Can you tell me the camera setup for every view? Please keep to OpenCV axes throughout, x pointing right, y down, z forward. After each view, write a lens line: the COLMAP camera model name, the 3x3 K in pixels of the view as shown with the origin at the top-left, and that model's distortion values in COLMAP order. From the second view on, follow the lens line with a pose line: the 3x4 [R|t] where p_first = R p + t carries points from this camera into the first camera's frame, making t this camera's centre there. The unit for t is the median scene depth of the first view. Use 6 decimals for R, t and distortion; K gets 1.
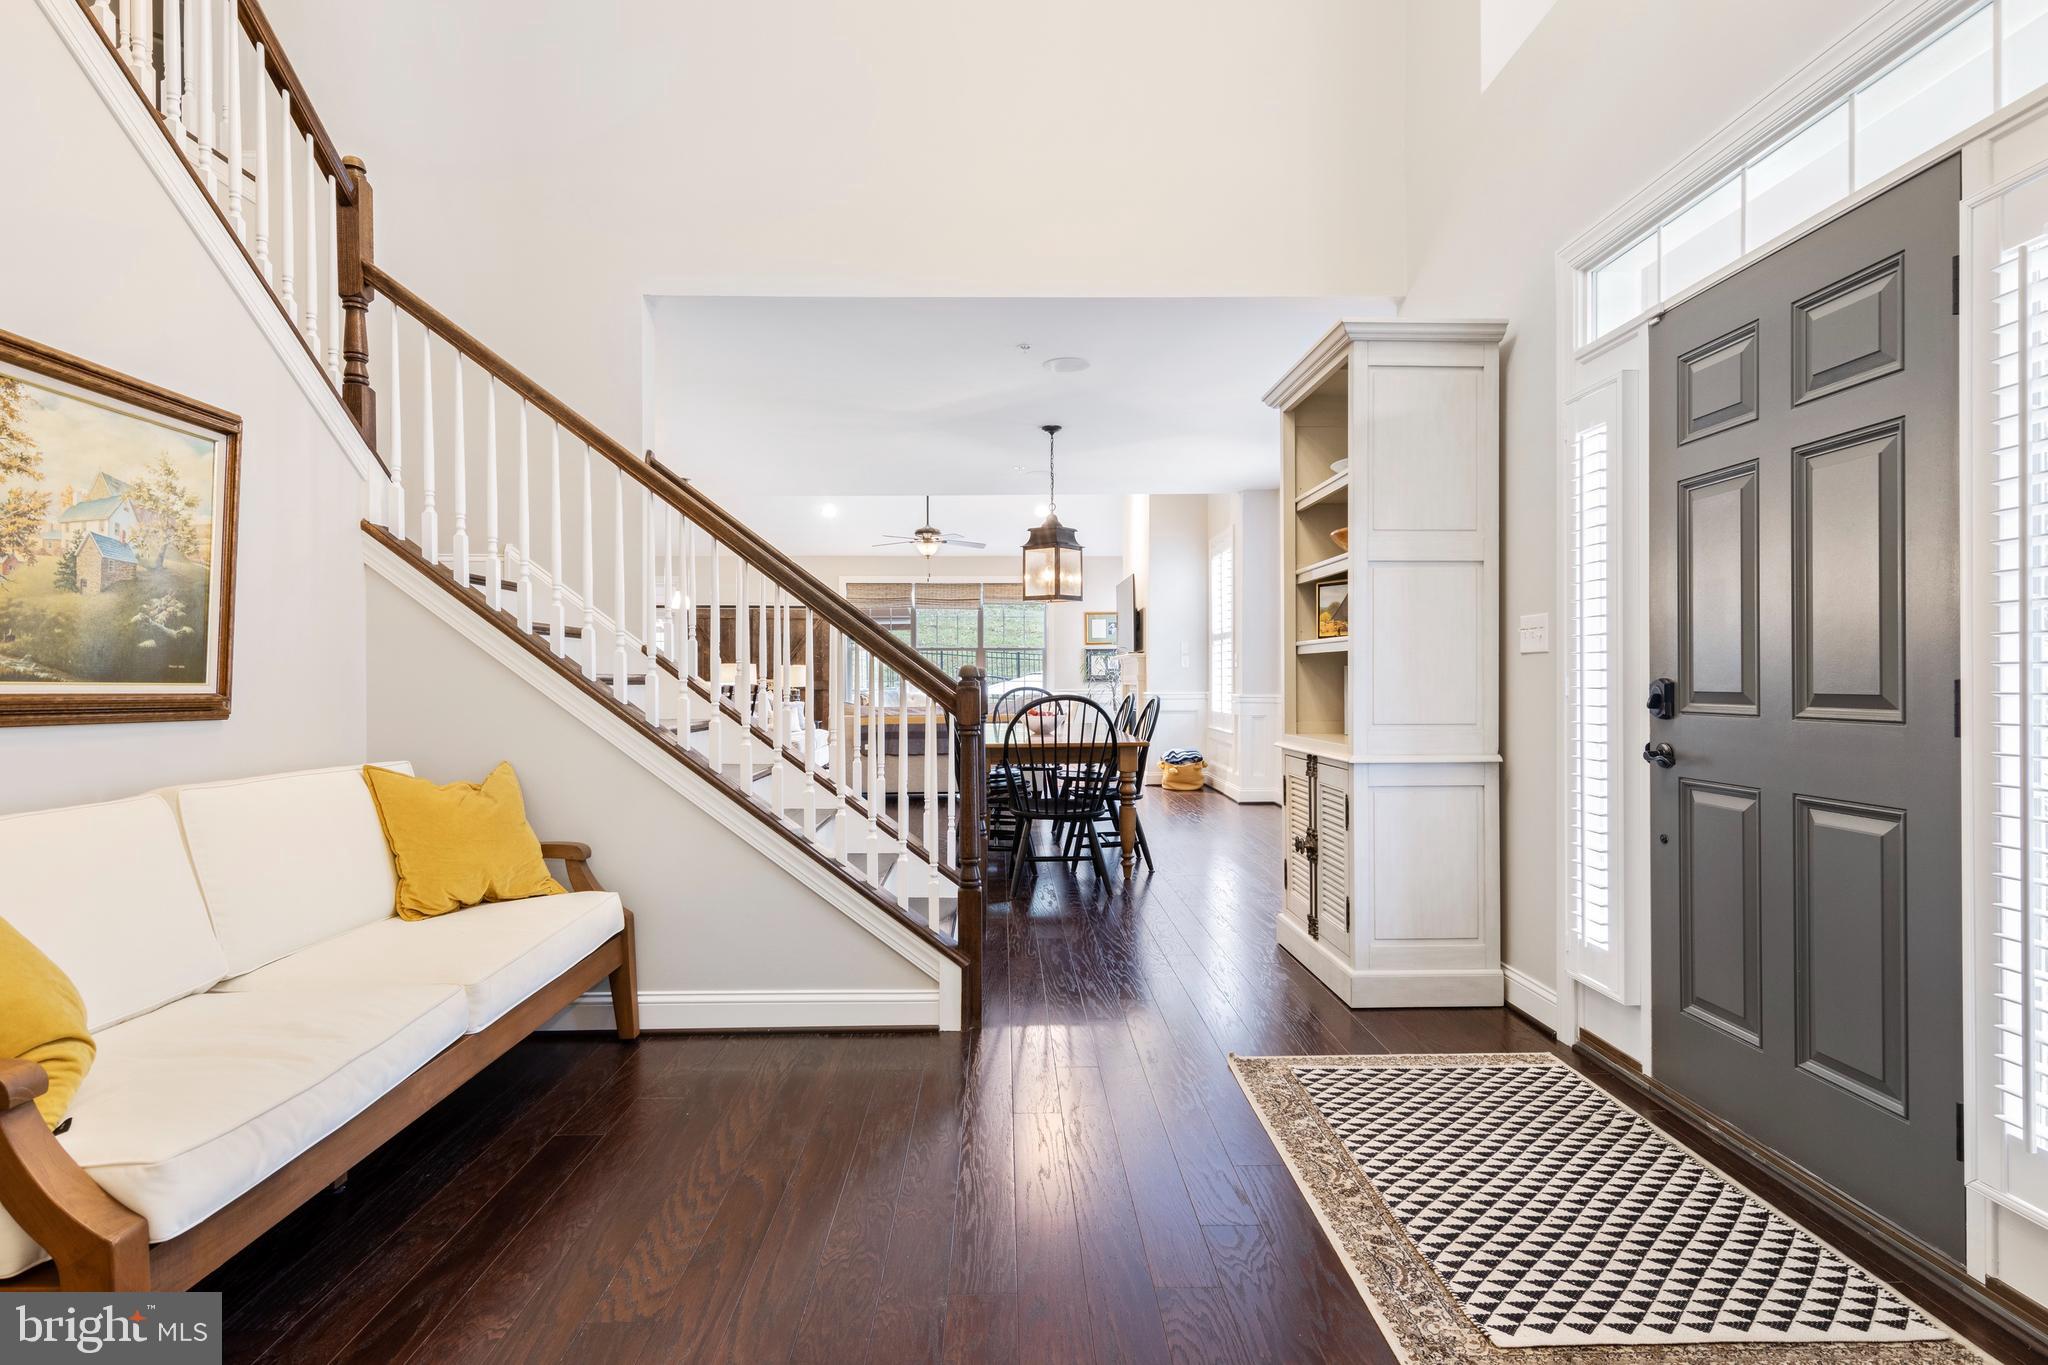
lens RADIAL K [[1050.0, 0, 1022.2], [0, 1050.0, 683.9], [0, 0, 1]] dist [0.010222, -0.003473]
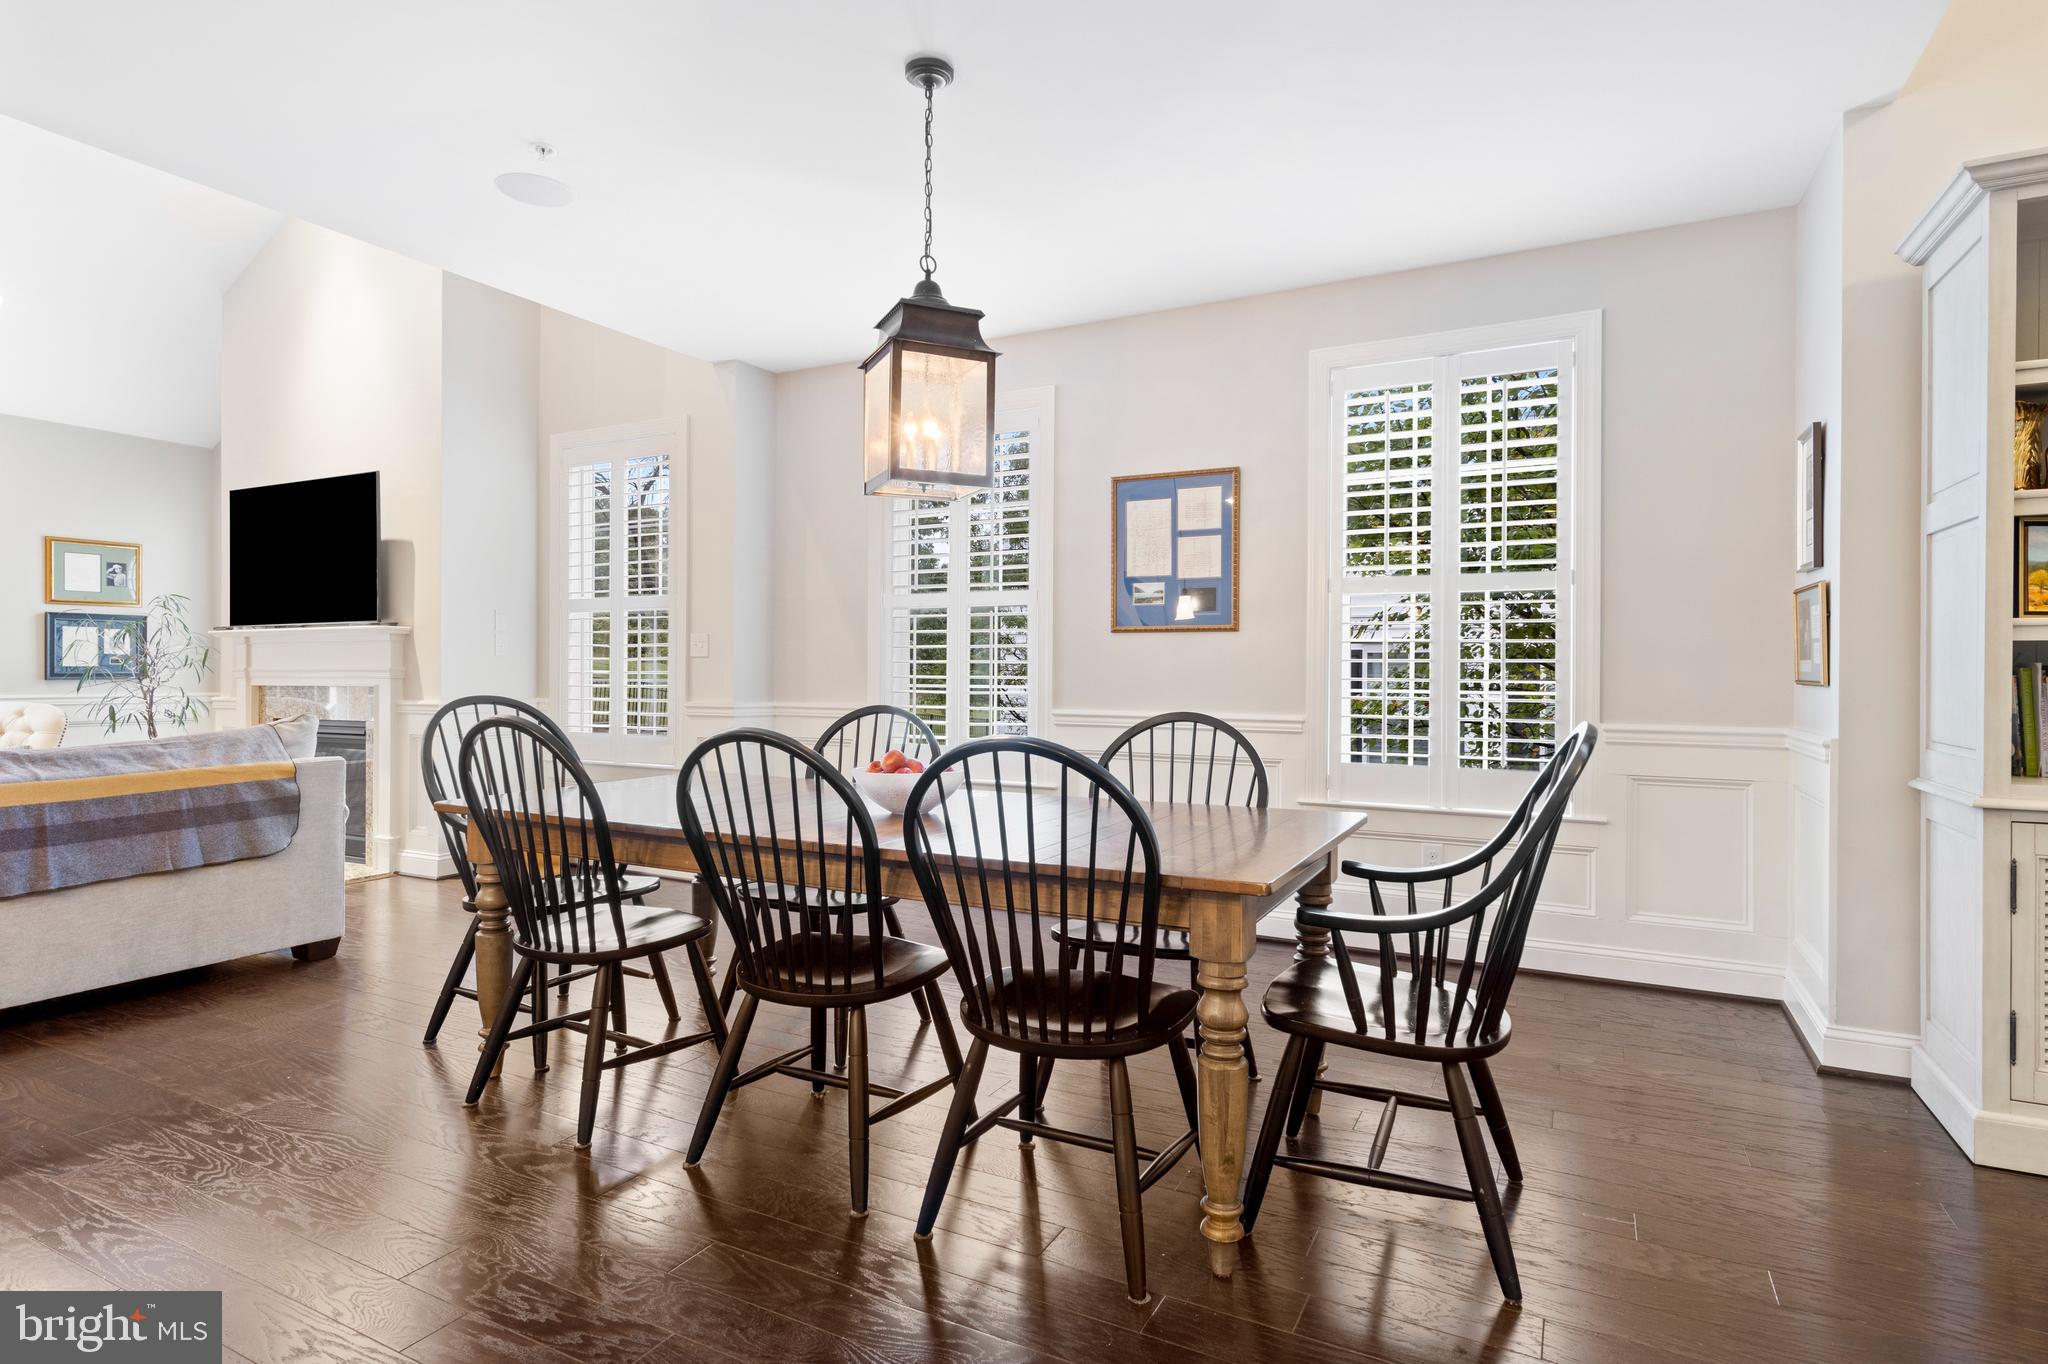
lens RADIAL K [[1050.0, 0, 1027.1], [0, 1050.0, 666.6], [0, 0, 1]] dist [0.010222, -0.003473]
pose [[0.495420, 0.011620, 0.868576, -0.788263], [0.001063, 0.999902, -0.013983, -0.001144], [-0.868653, 0.007851, 0.495359, 2.034326]]
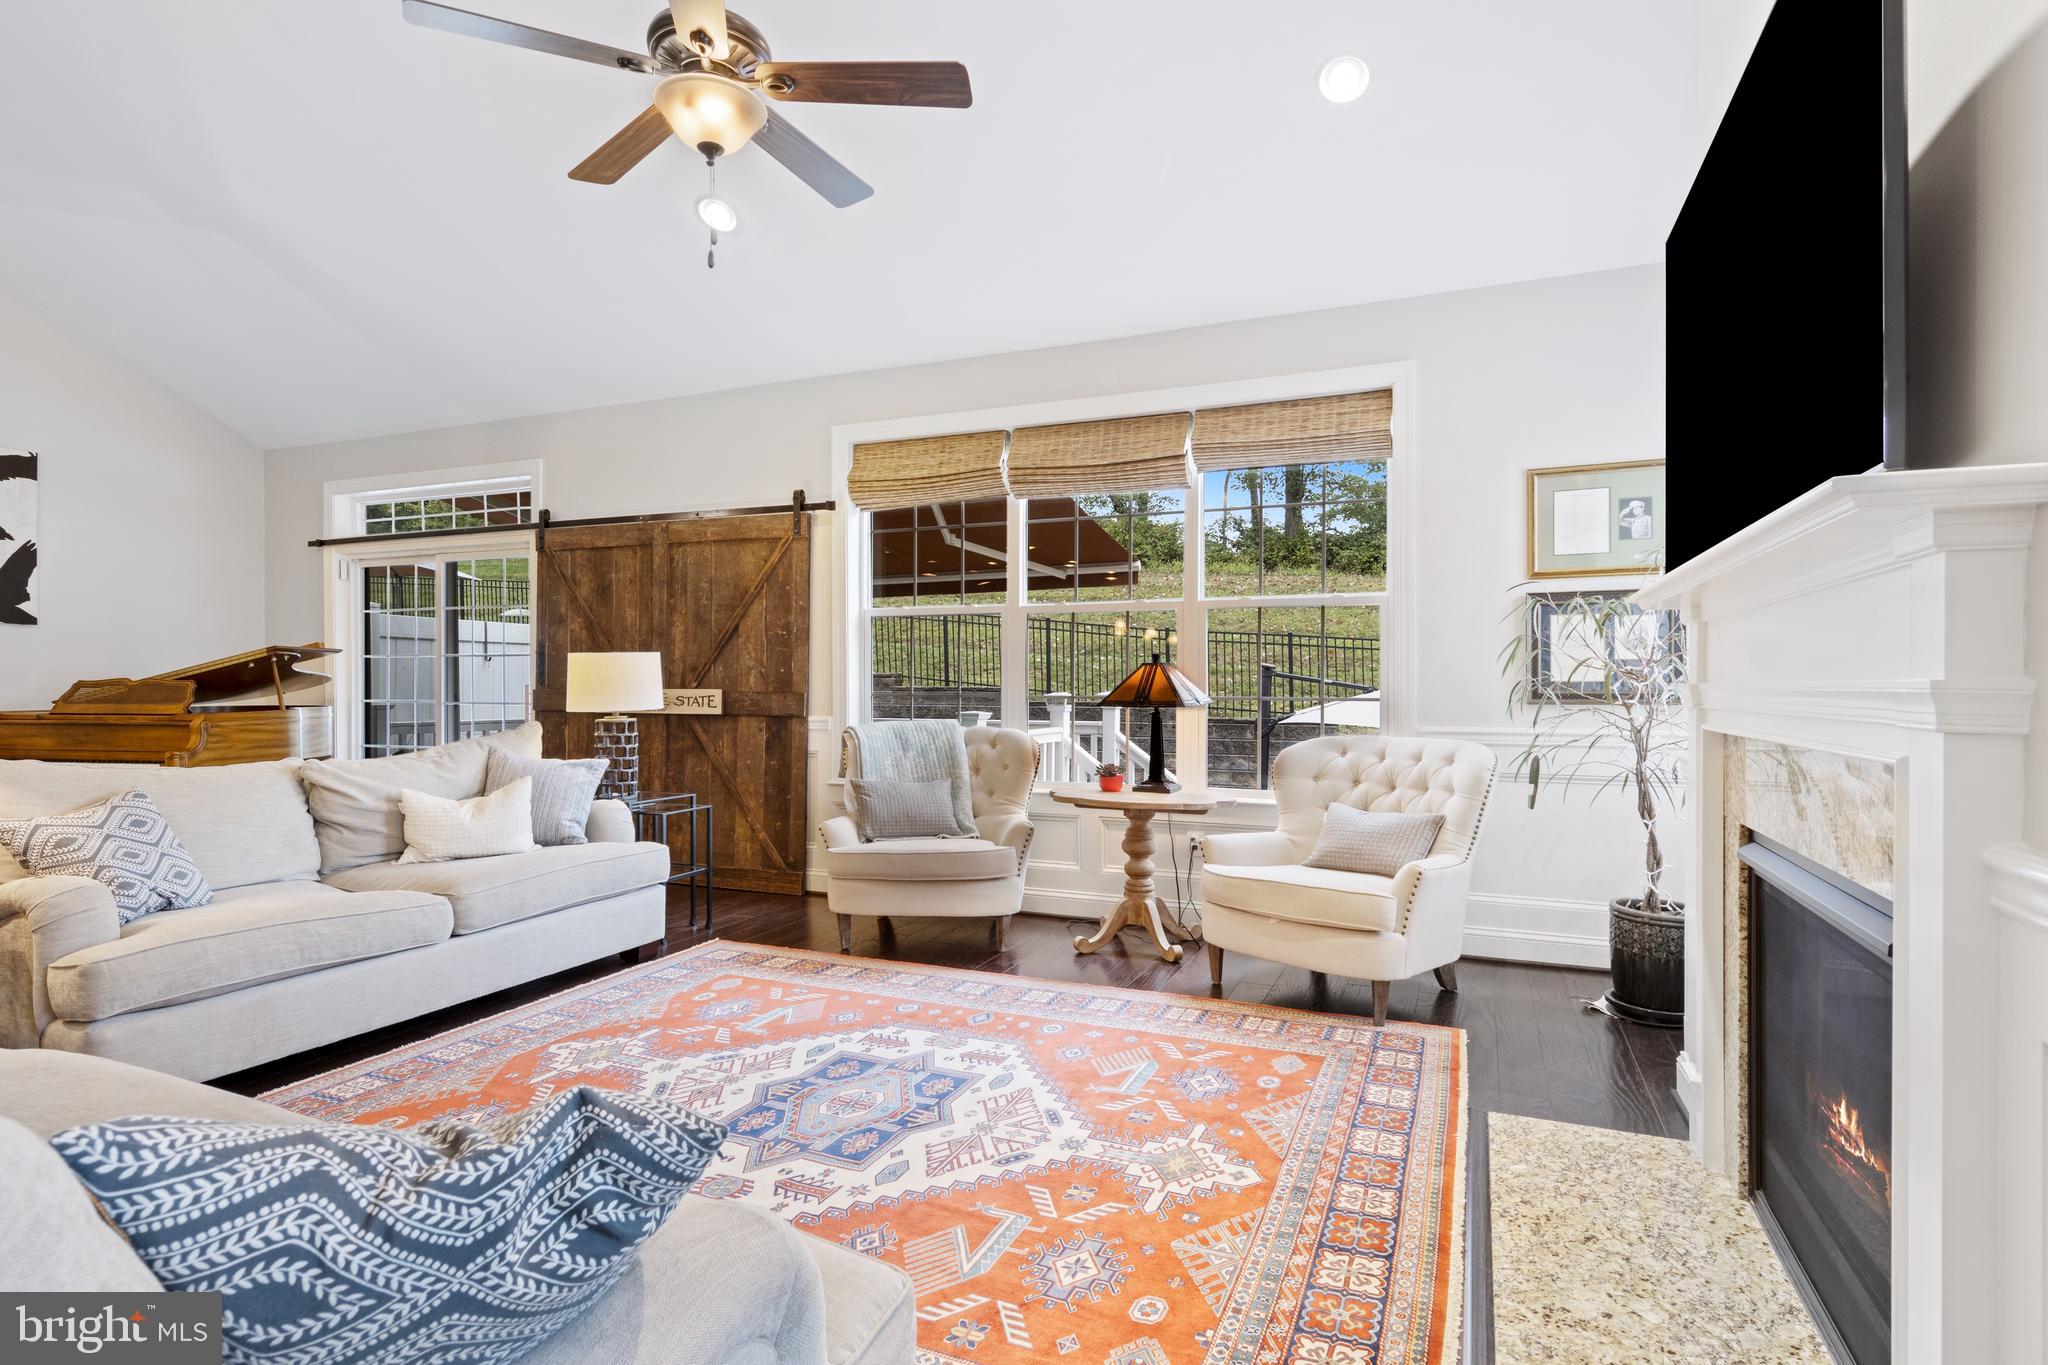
lens RADIAL K [[1050.0, 0, 1030.8], [0, 1050.0, 682.6], [0, 0, 1]] dist [0.010222, -0.003473]
pose [[0.906476, 0.001042, -0.422256, 0.329898], [-0.003277, 0.999984, -0.004566, -0.031410], [0.422244, 0.005523, 0.906465, 3.754673]]
